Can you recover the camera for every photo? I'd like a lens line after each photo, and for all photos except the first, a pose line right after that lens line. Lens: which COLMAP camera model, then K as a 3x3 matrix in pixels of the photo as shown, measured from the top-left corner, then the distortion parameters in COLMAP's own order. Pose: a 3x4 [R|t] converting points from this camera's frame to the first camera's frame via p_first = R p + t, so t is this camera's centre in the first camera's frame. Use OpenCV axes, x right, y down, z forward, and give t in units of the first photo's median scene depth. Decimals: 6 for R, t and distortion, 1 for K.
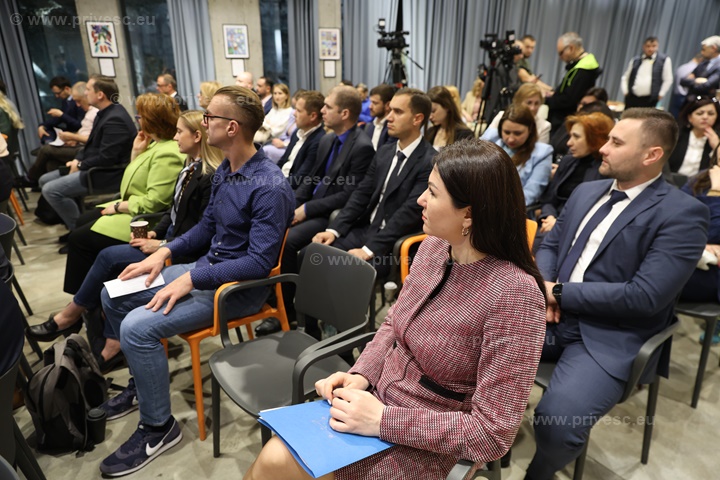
lens RADIAL K [[478.4, 0, 358.1], [0, 478.4, 249.9], [0, 0, 1]] dist [-0.013248, 0.004587]
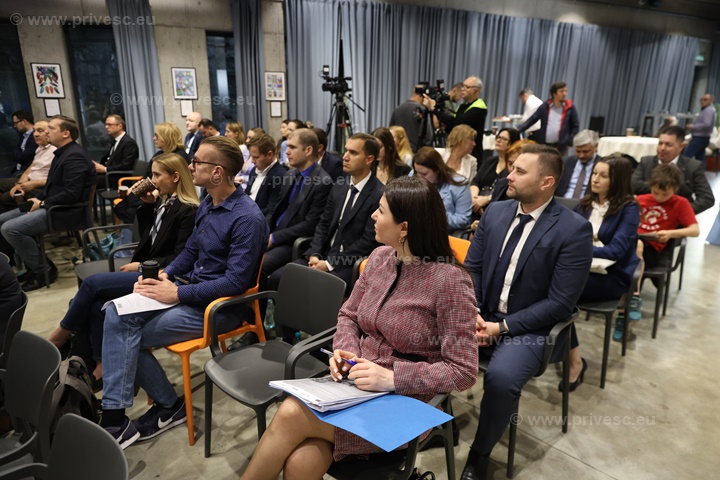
lens RADIAL K [[483.9, 0, 360.8], [0, 483.9, 242.4], [0, 0, 1]] dist [-0.008480, 0.007974]
pose [[0.991732, -0.032586, 0.124117, -0.037351], [0.042866, 0.995785, -0.081081, 0.022265], [-0.120952, 0.085731, 0.988949, -0.130324]]
